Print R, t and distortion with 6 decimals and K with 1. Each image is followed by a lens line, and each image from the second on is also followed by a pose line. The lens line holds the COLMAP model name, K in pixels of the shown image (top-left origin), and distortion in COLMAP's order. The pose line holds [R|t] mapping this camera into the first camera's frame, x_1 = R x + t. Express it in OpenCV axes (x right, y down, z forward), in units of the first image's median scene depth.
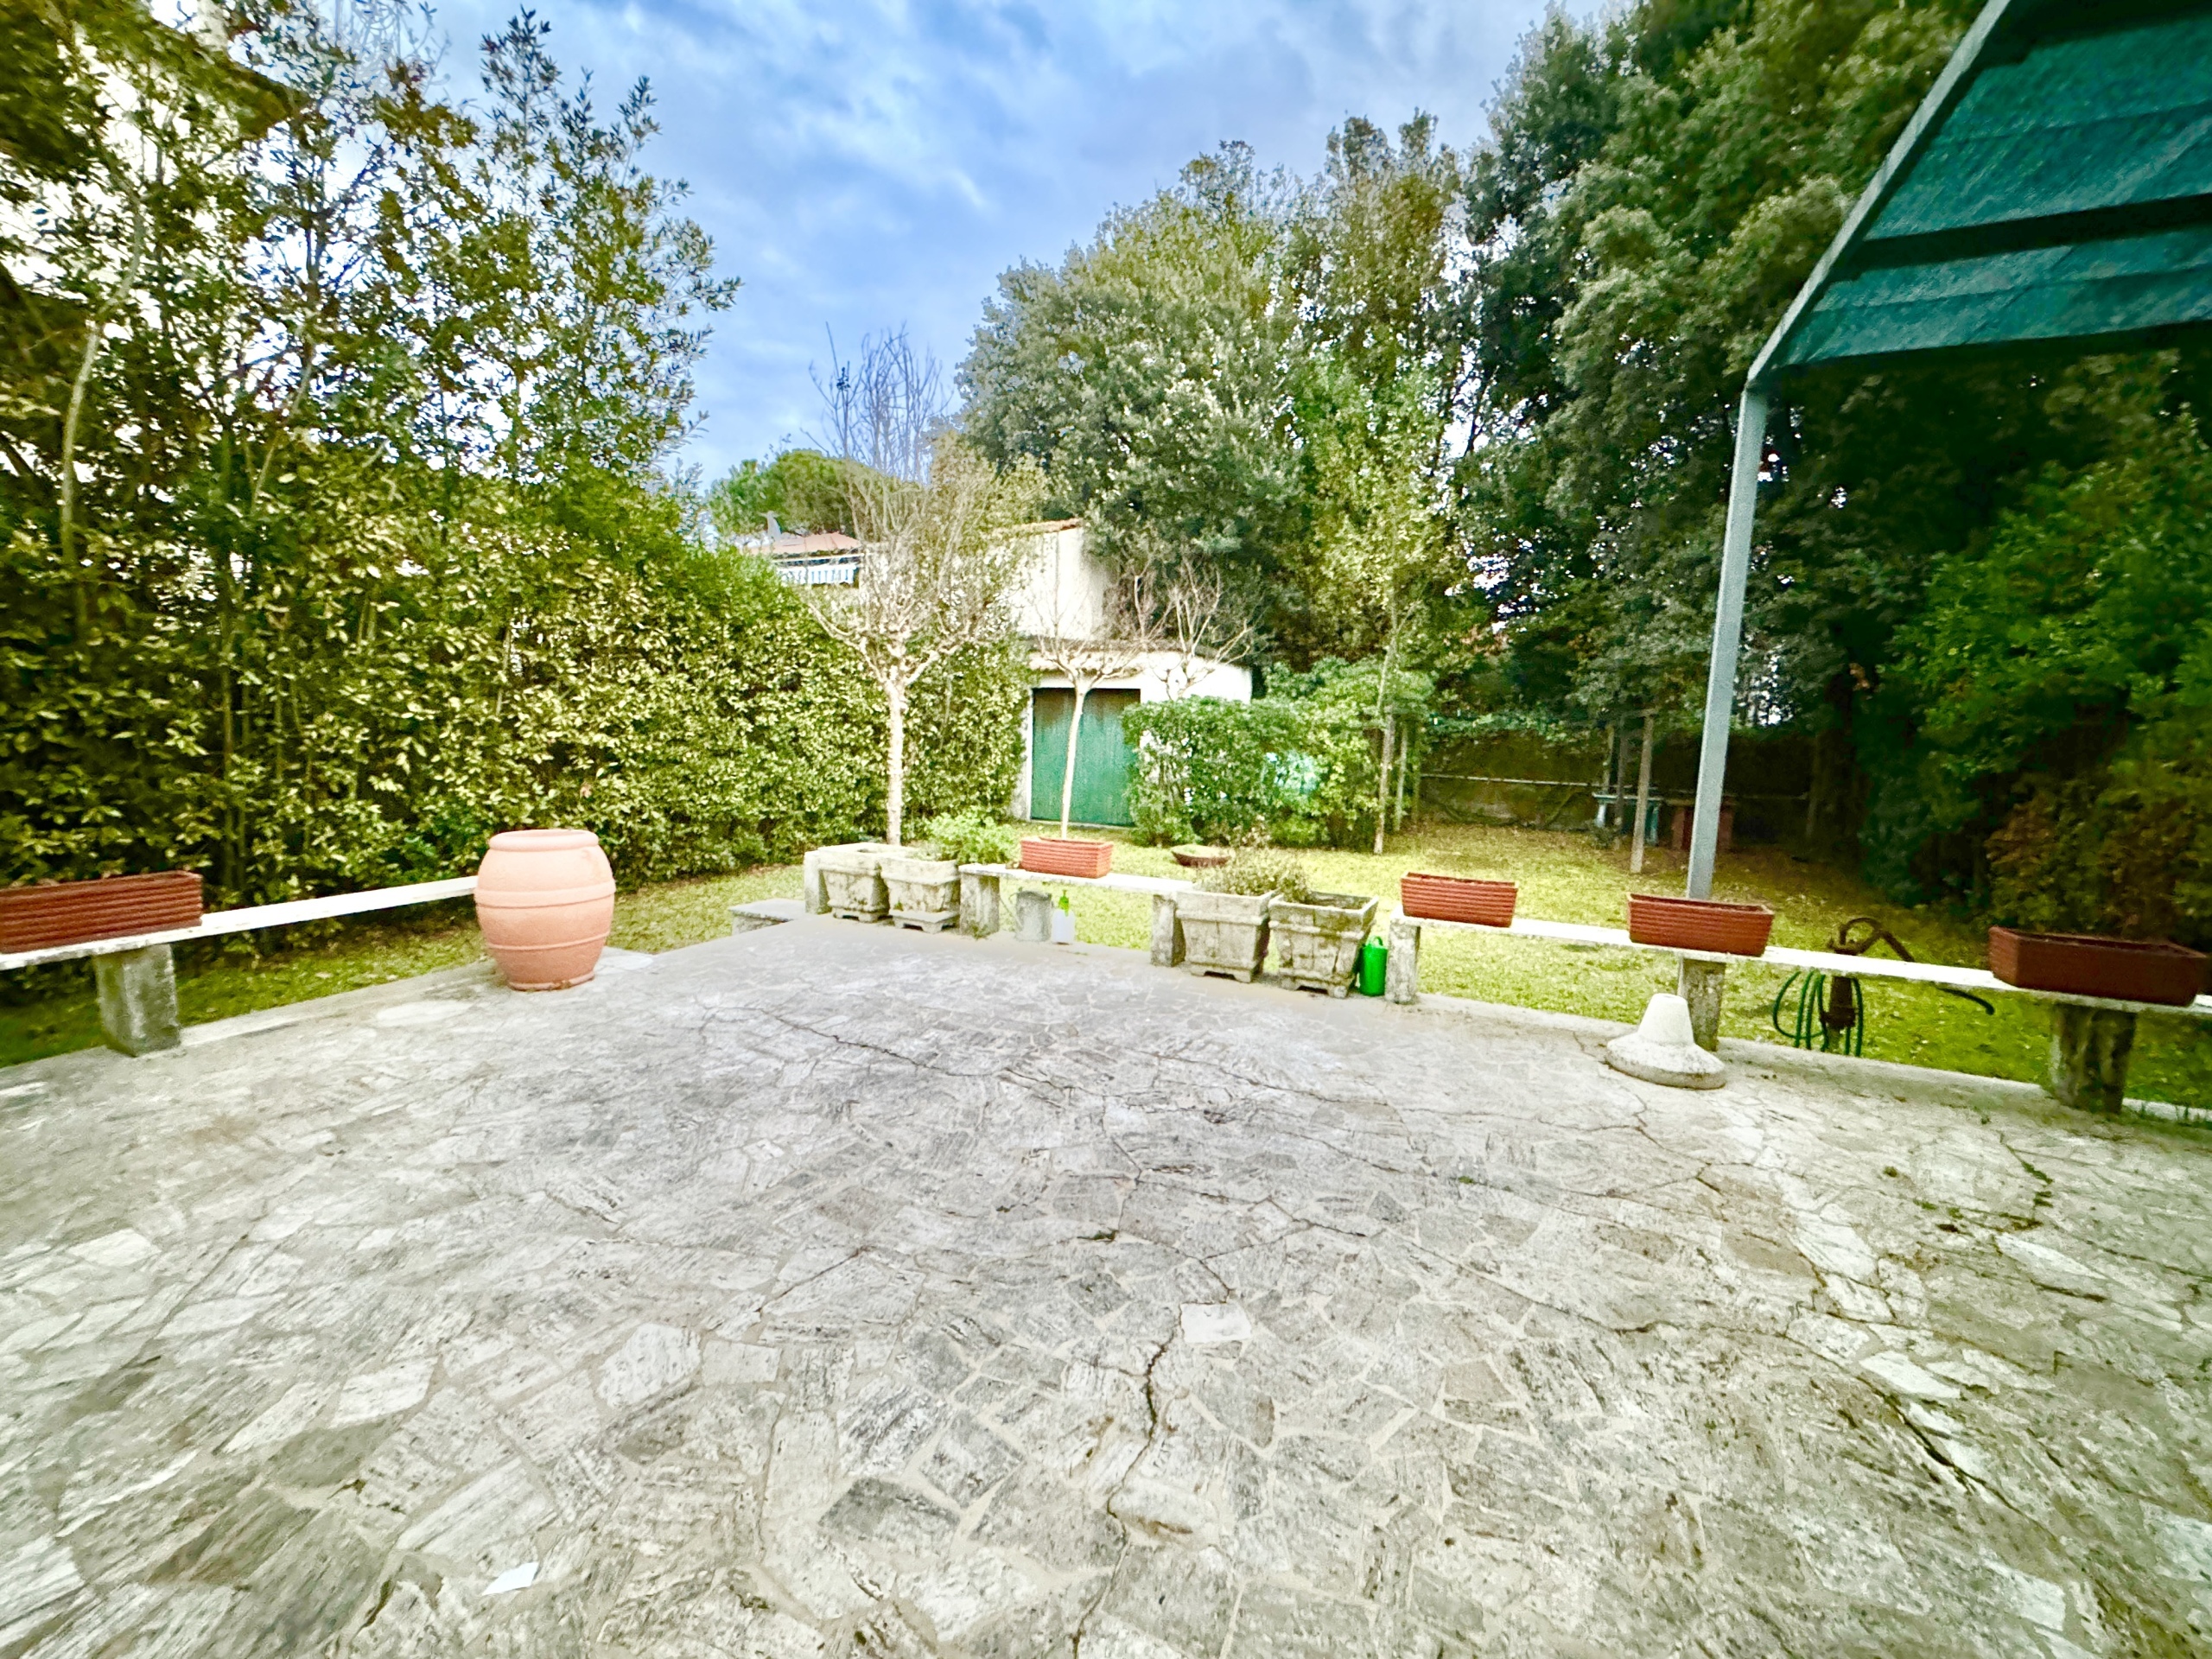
lens RADIAL K [[883.1, 0, 1106.3], [0, 883.1, 825.6], [0, 0, 1]] dist [-0.001787, 0.000786]
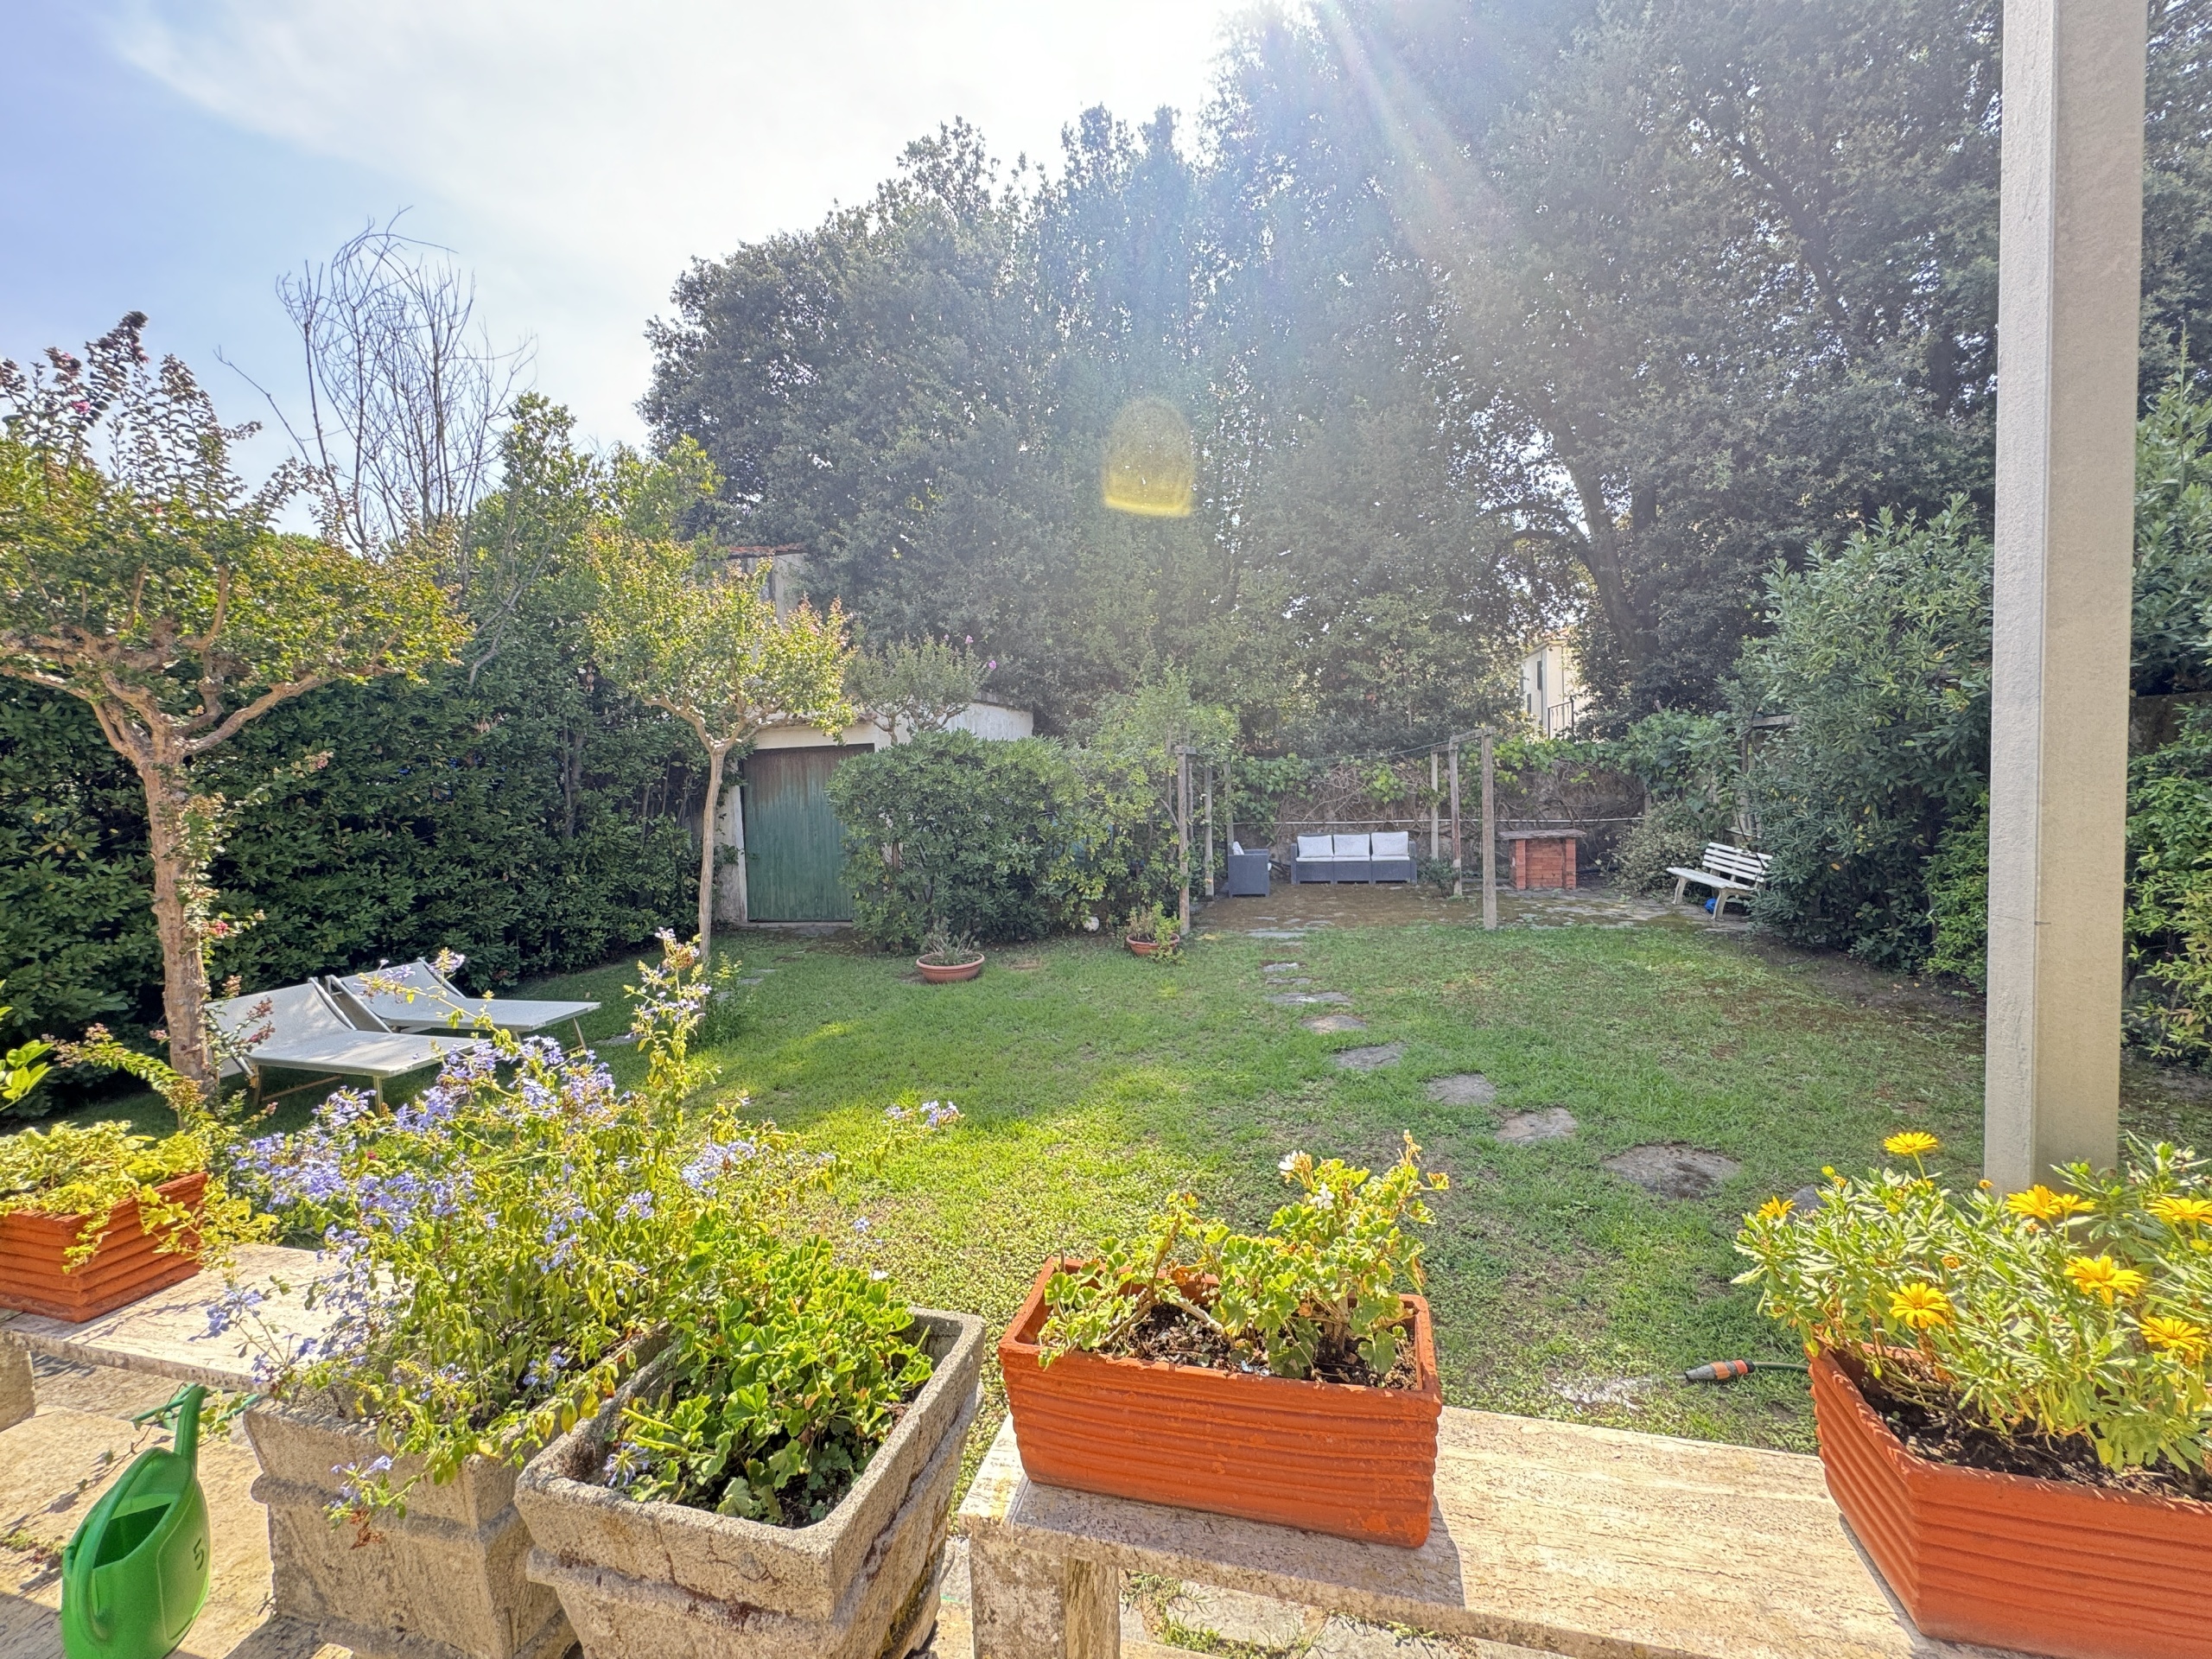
lens RADIAL K [[883.1, 0, 1106.8], [0, 883.1, 822.4], [0, 0, 1]] dist [-0.001787, 0.000786]
pose [[0.979394, -0.077096, 0.186667, 0.375093], [0.089565, 0.994214, -0.059303, -0.091996], [-0.181015, 0.074800, 0.980632, 0.864106]]
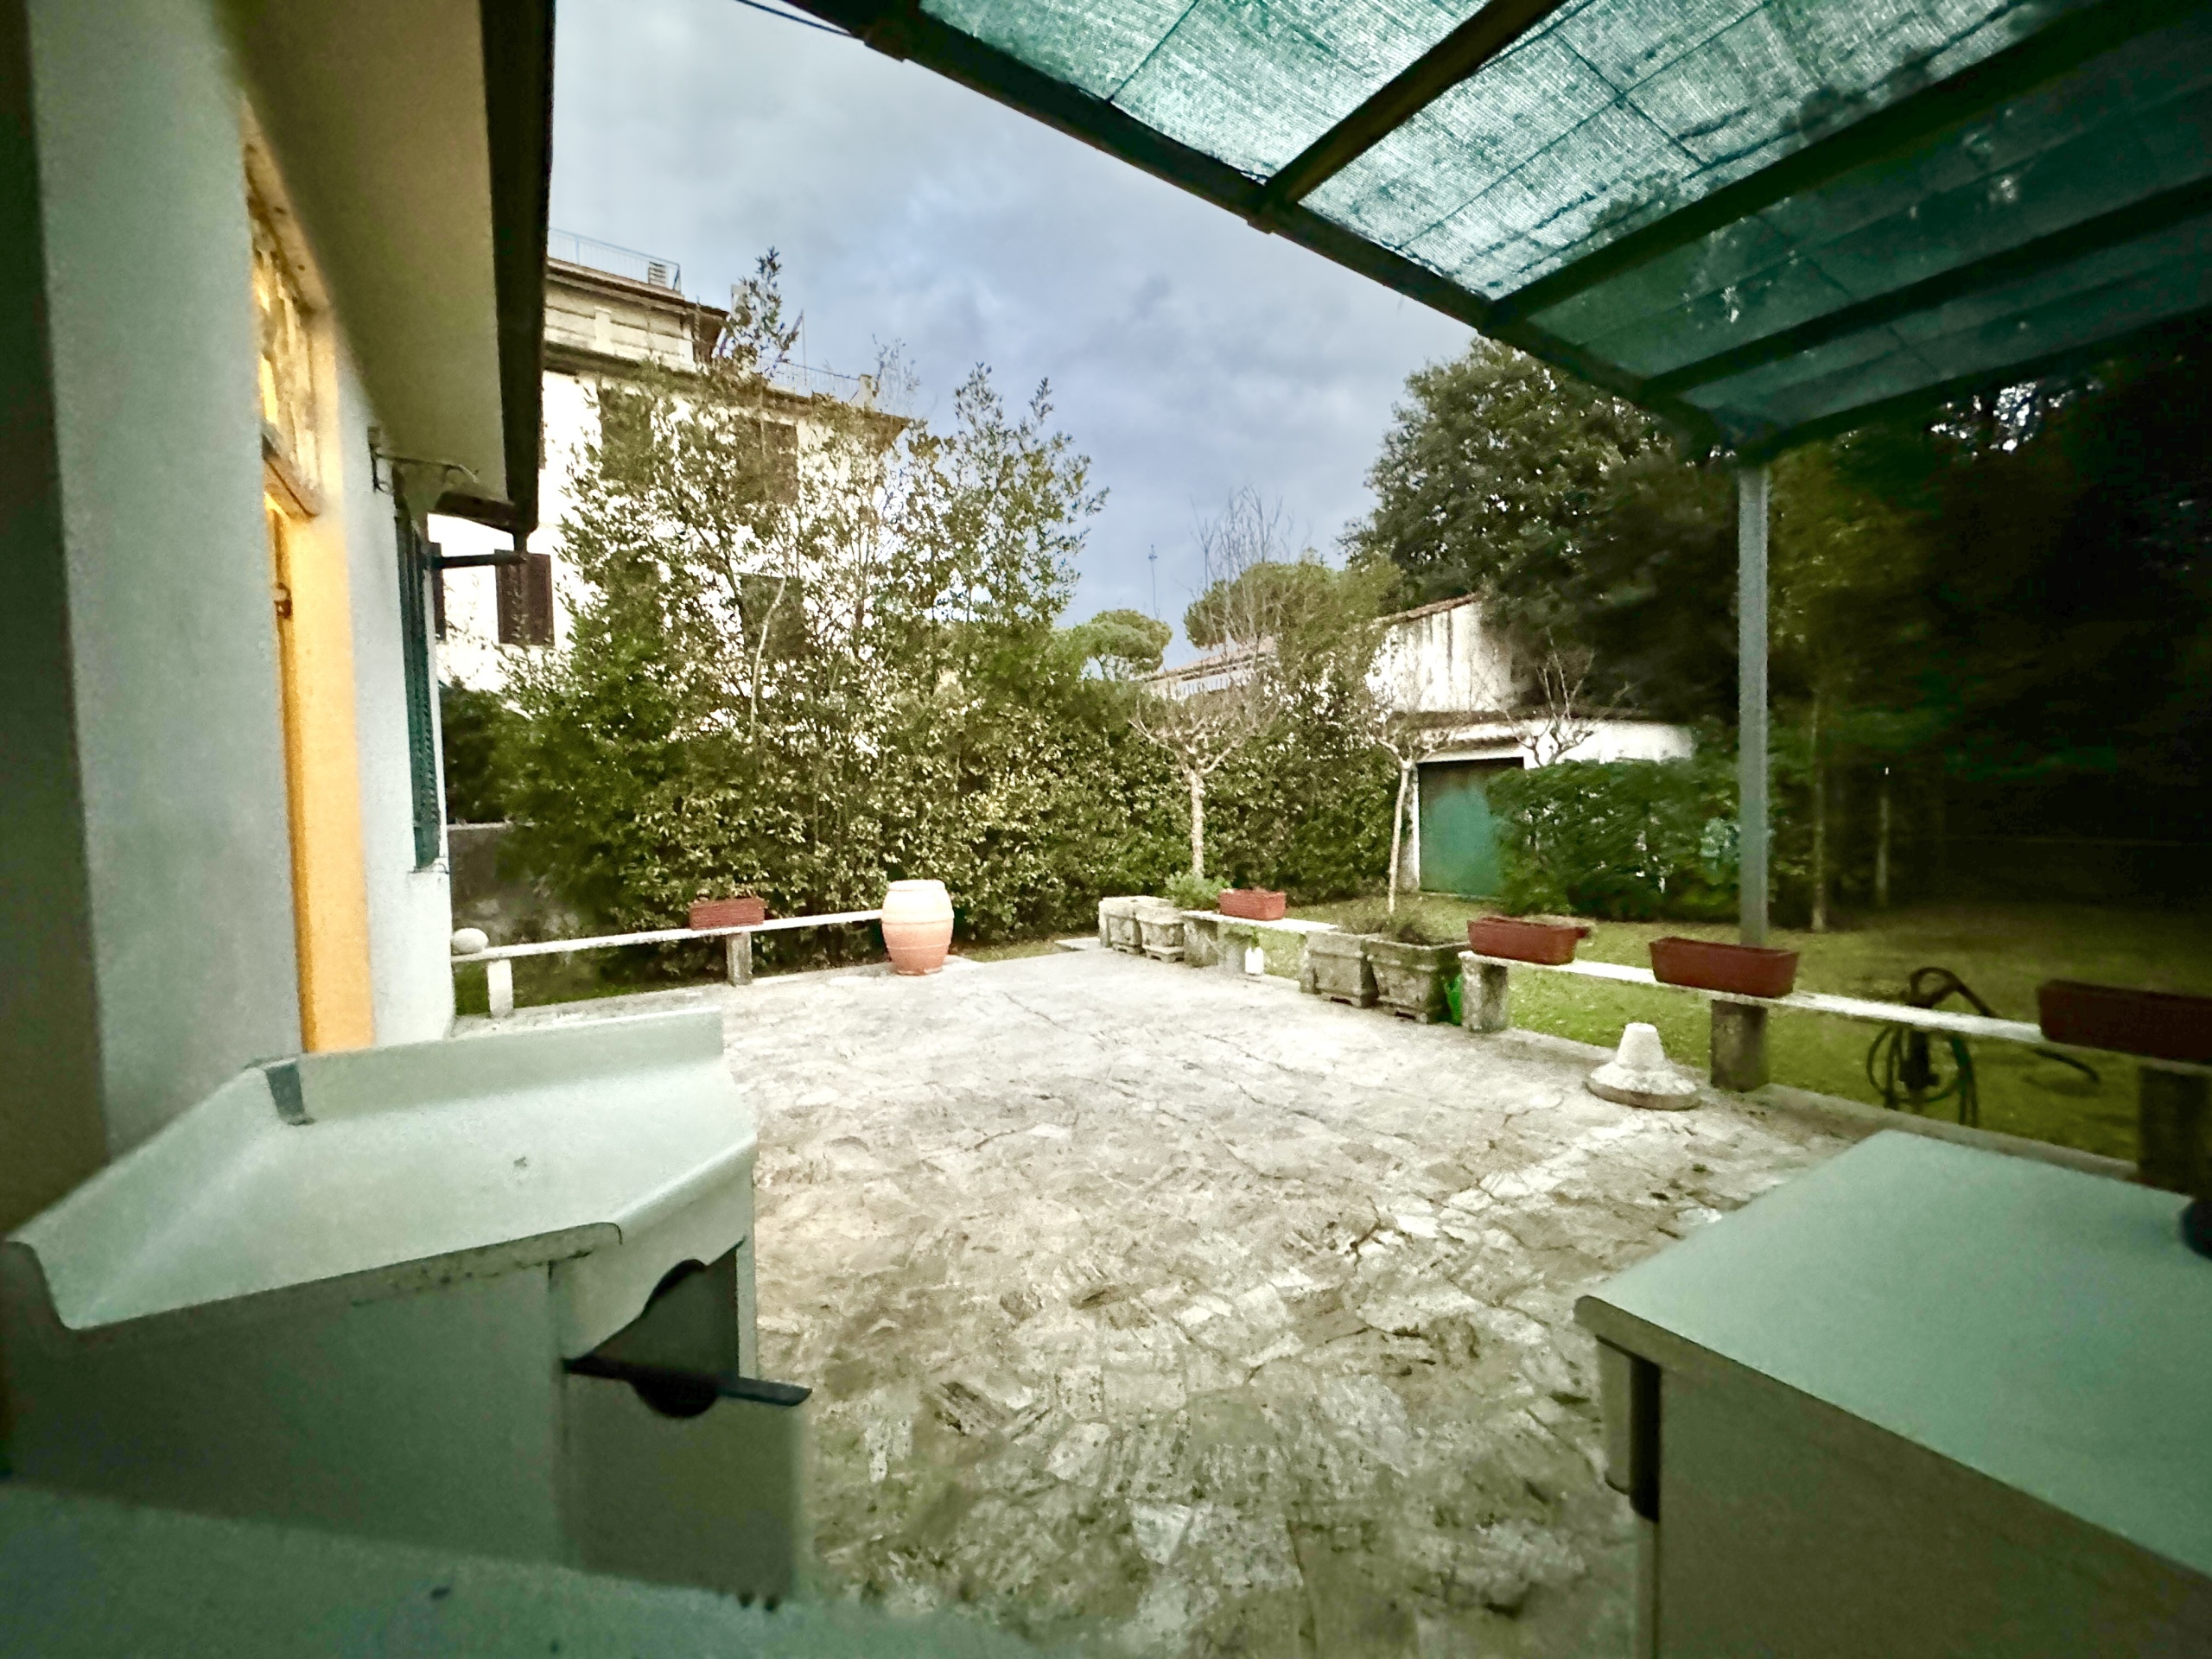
lens RADIAL K [[883.1, 0, 1104.0], [0, 883.1, 828.1], [0, 0, 1]] dist [-0.001787, 0.000786]
pose [[0.851487, -0.032345, -0.523378, 0.633020], [-0.013703, 0.996382, -0.083870, 0.049532], [0.524197, 0.078586, 0.847963, -0.283989]]
